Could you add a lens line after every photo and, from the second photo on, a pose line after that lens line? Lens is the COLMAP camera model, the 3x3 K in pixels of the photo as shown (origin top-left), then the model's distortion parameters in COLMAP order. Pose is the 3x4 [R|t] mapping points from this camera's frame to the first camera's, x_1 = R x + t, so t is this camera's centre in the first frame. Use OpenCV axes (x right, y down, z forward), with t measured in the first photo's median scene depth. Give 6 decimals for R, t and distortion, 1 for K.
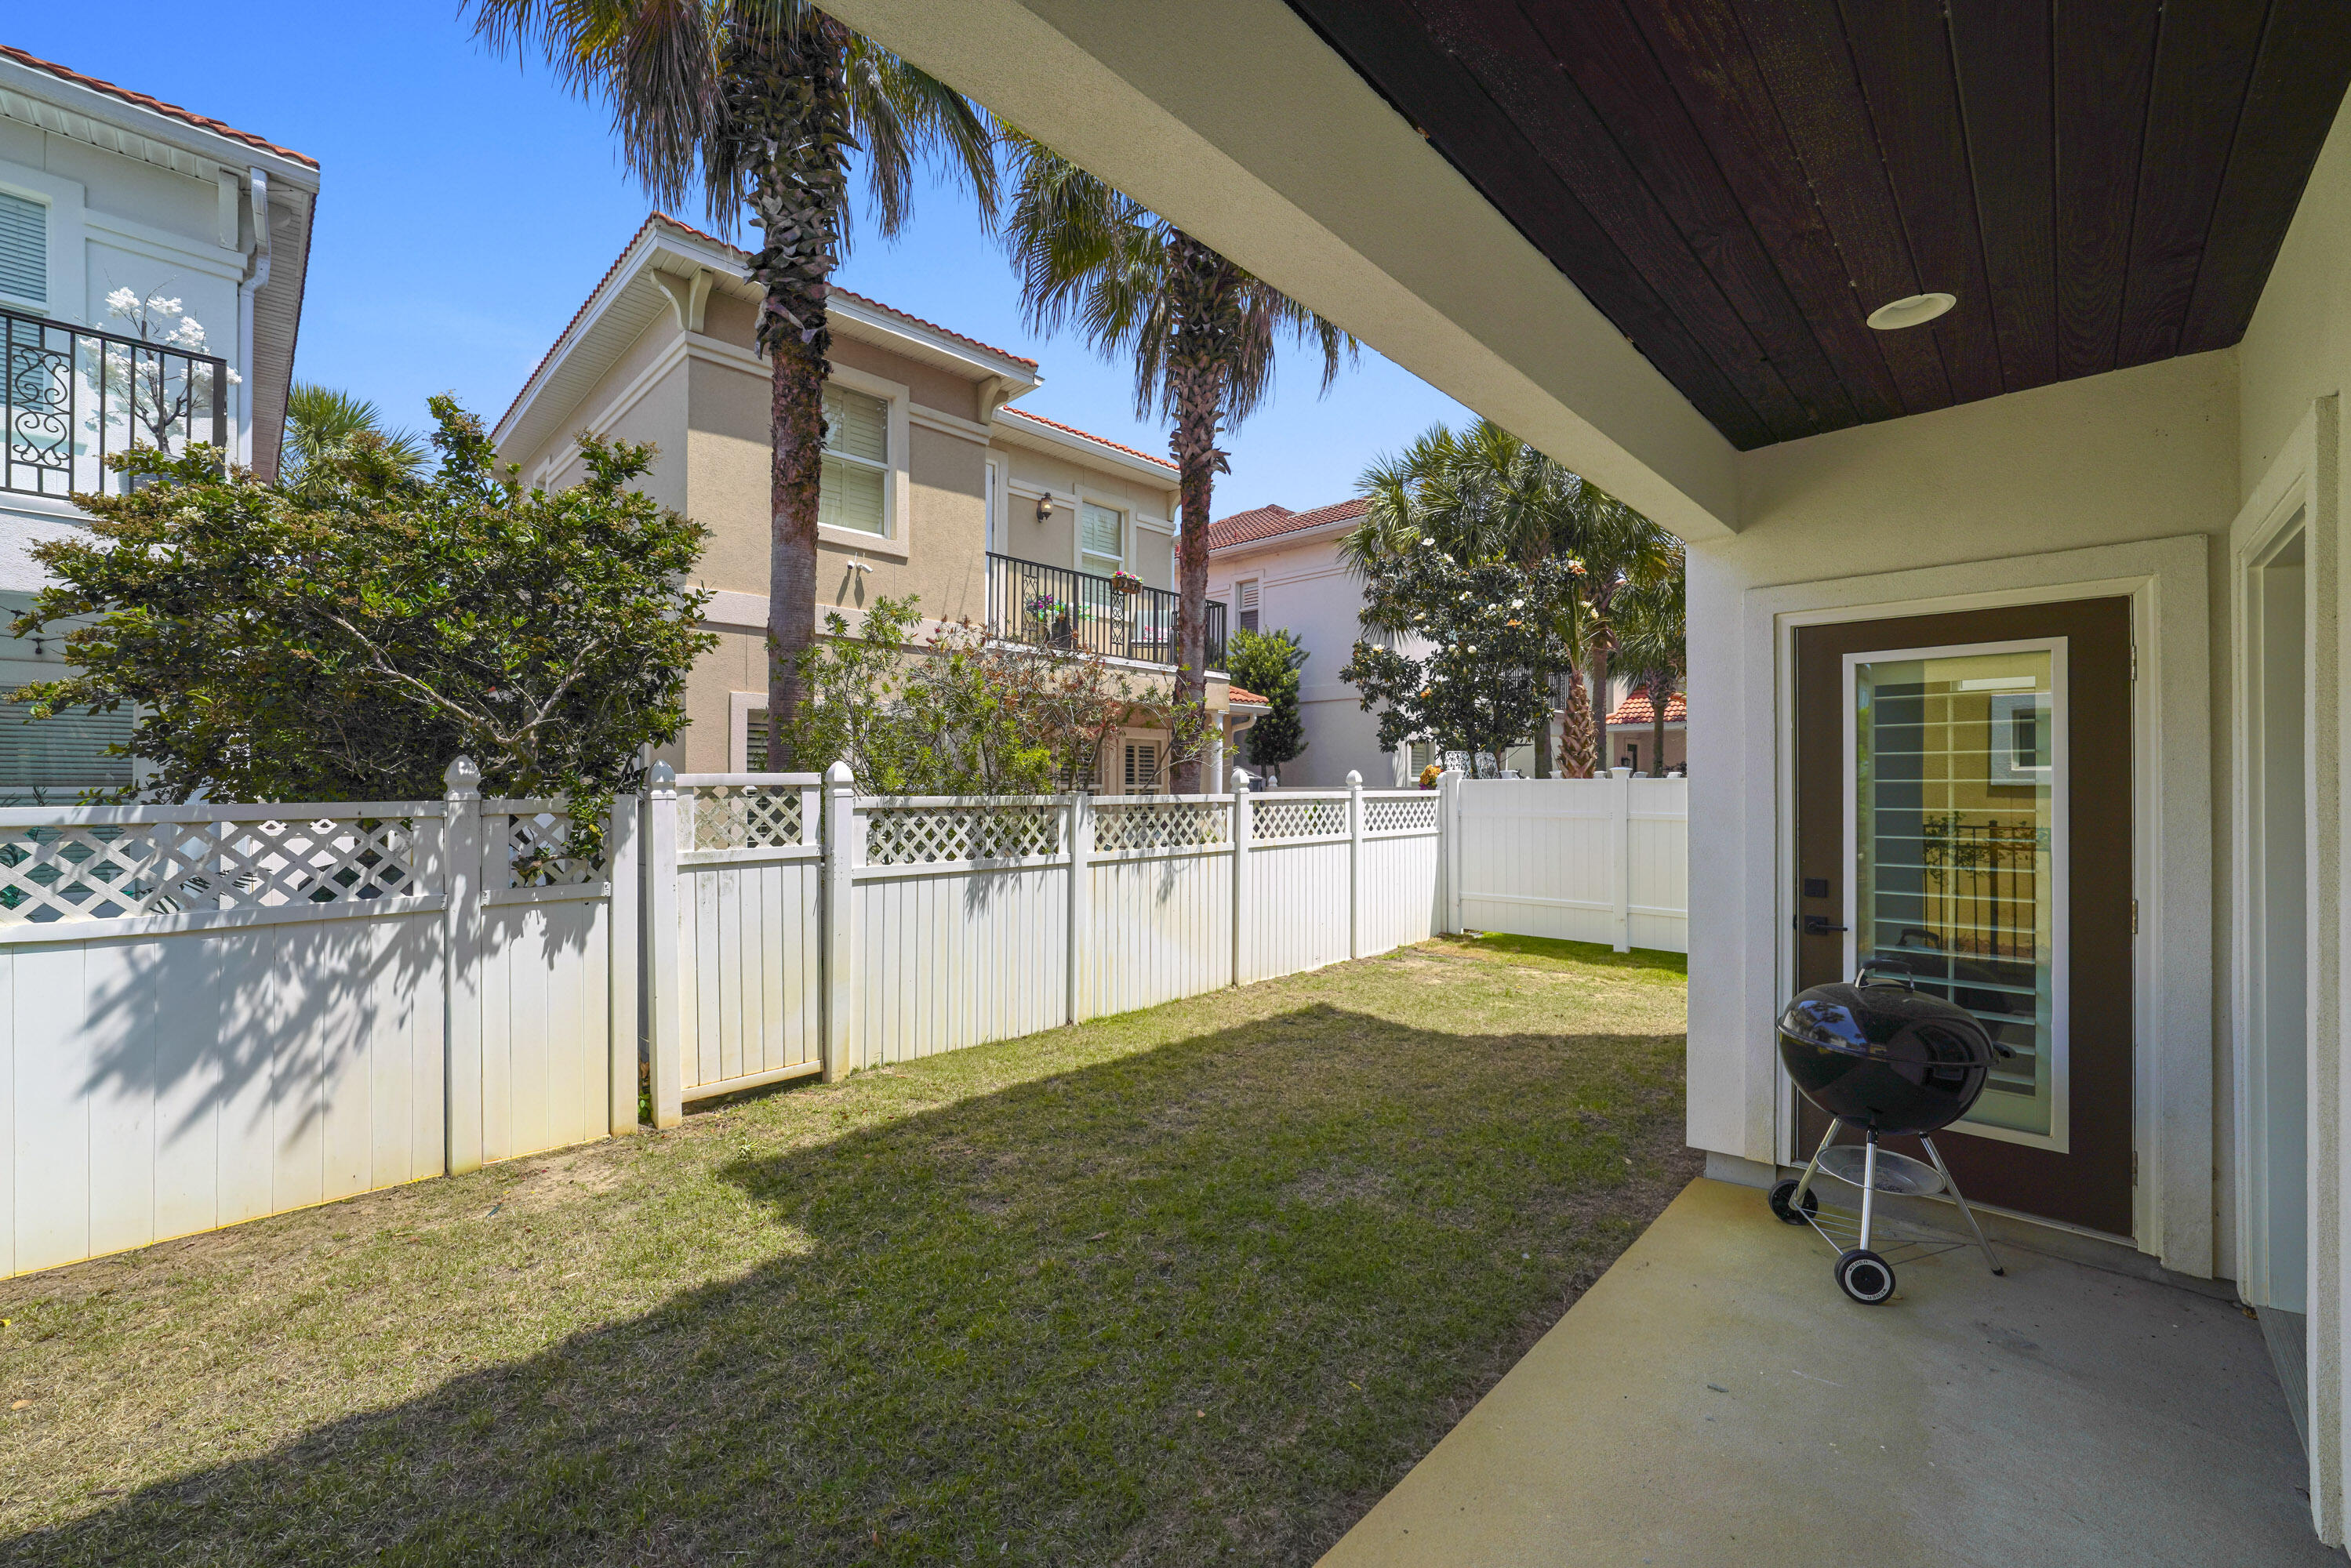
lens RADIAL K [[920.0, 0, 1187.1], [0, 920.0, 781.7], [0, 0, 1]] dist [-0.021020, 0.005422]
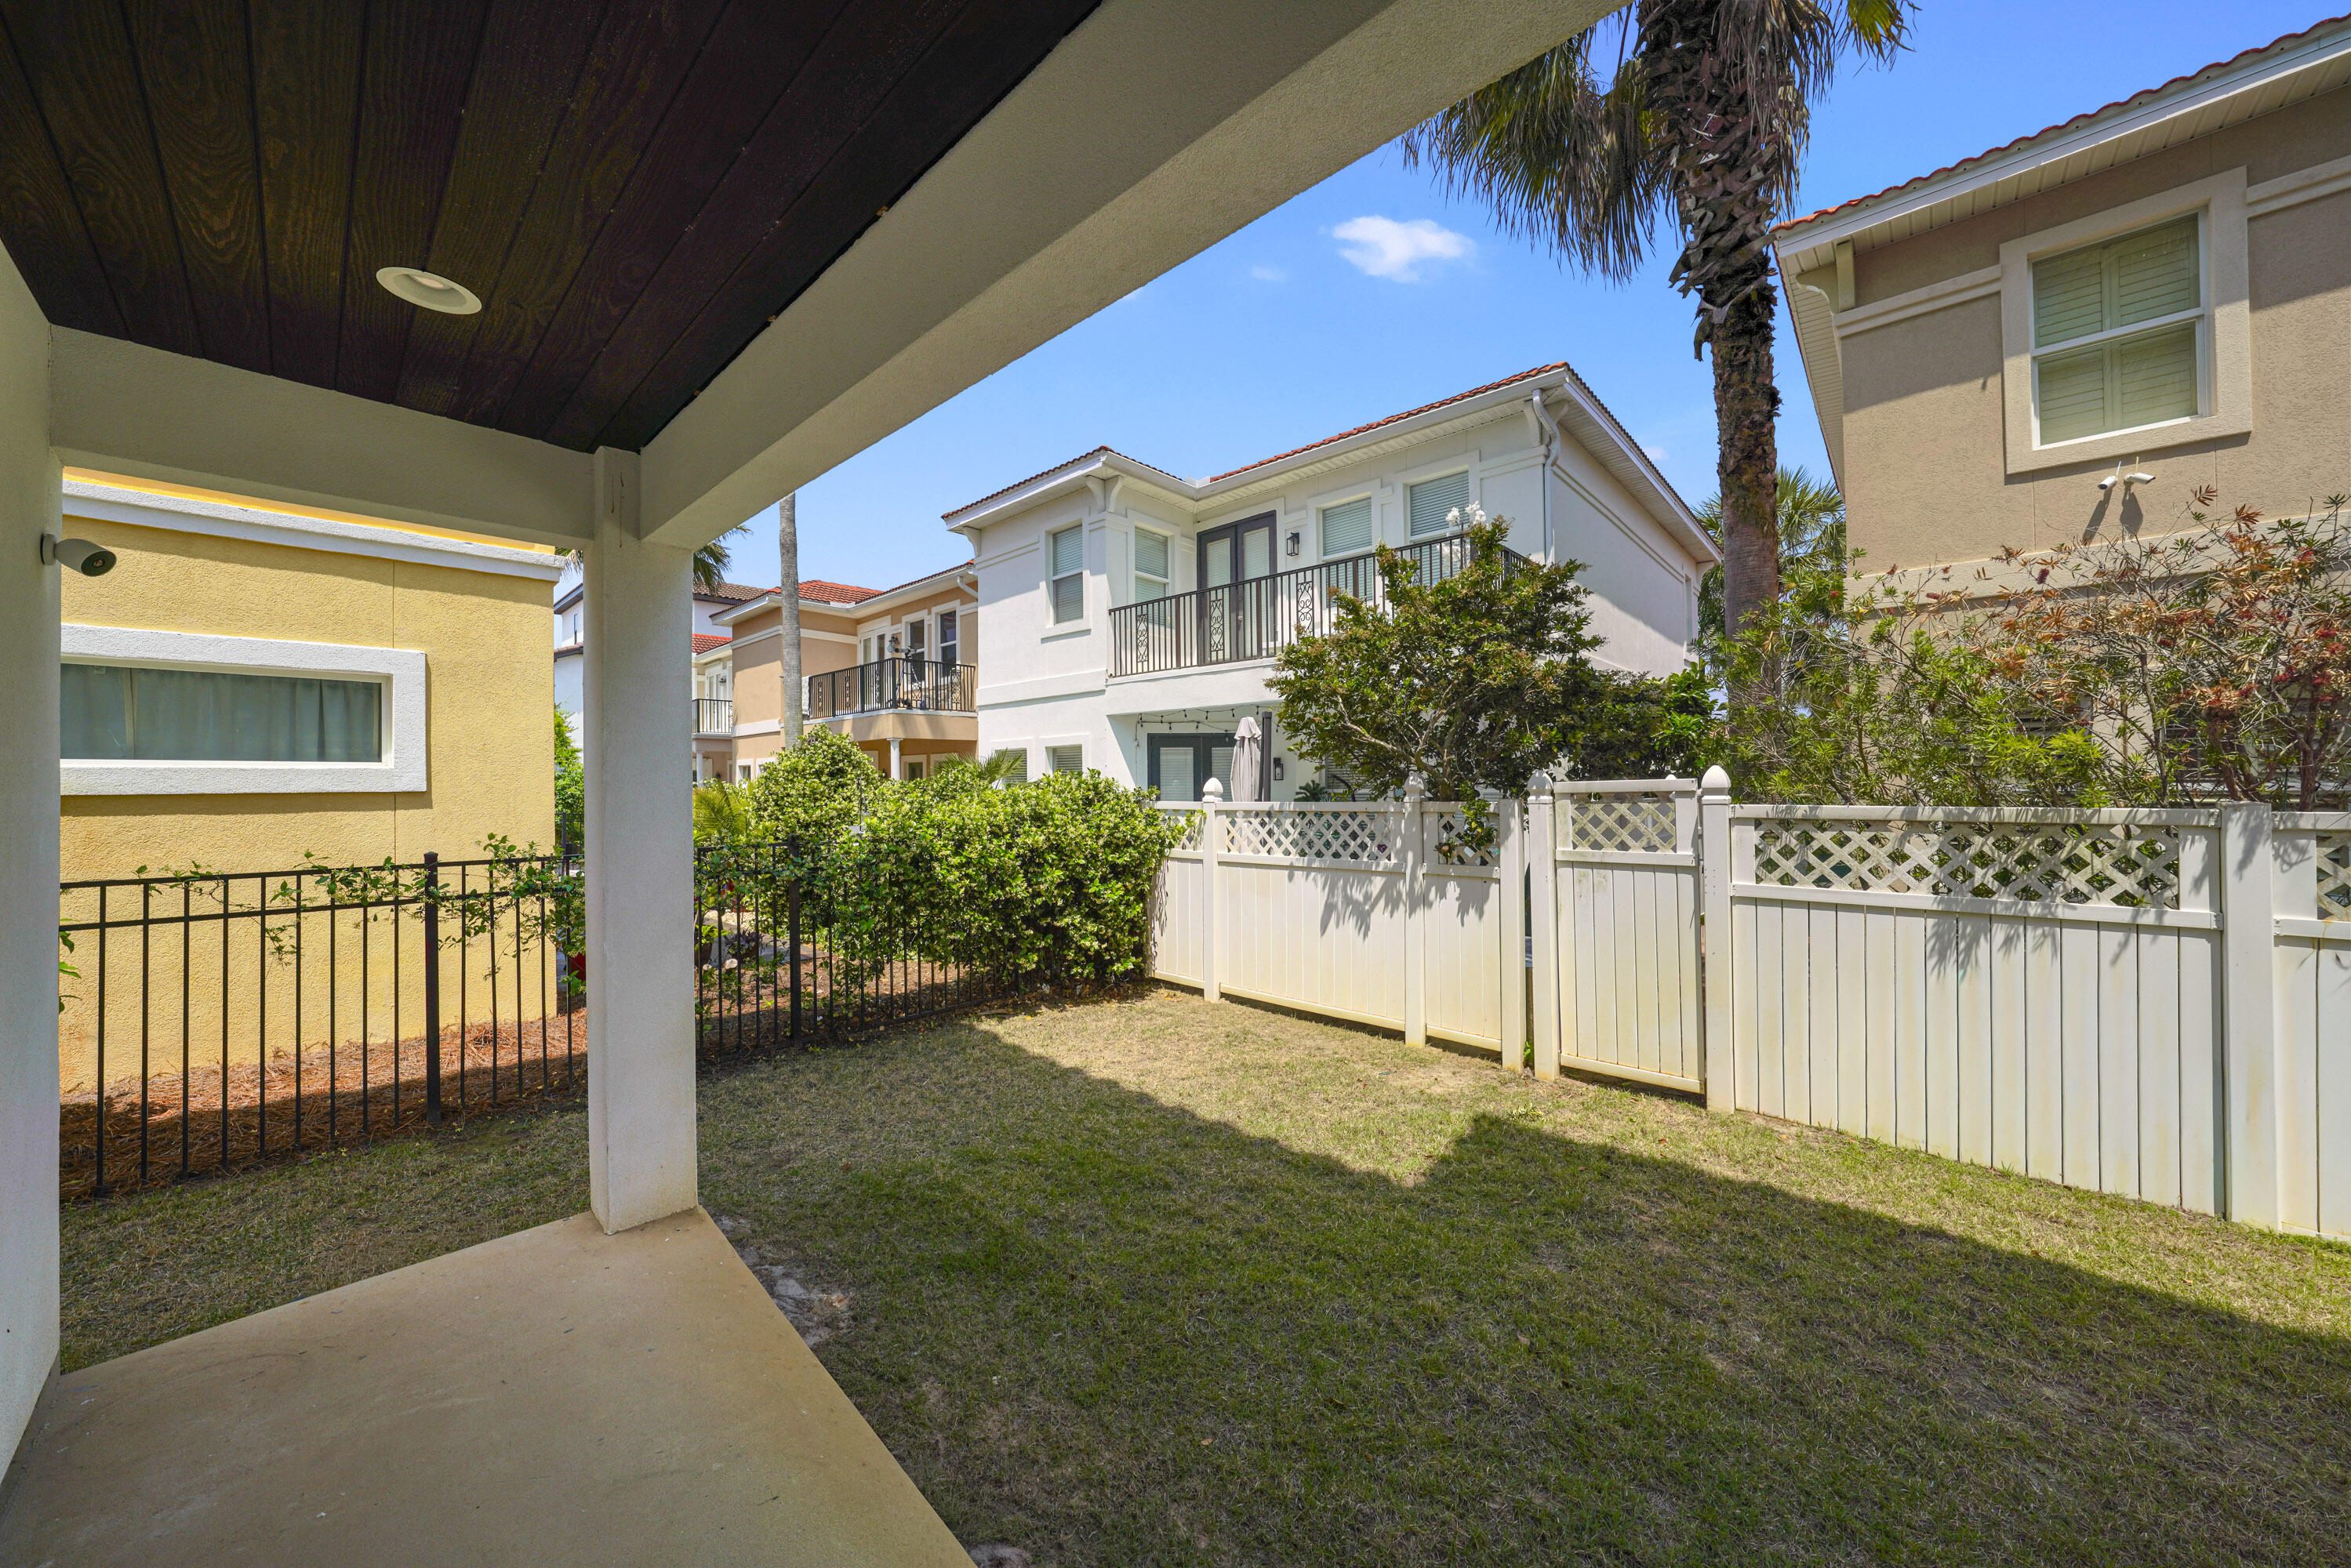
lens RADIAL K [[818.6, 0, 1197.4], [0, 818.6, 781.4], [0, 0, 1]] dist [-0.029793, 0.006413]
pose [[0.040944, -0.004583, -0.999151, 0.425261], [0.010733, 0.999934, -0.004147, -0.008920], [0.999104, -0.010555, 0.040990, 0.459849]]
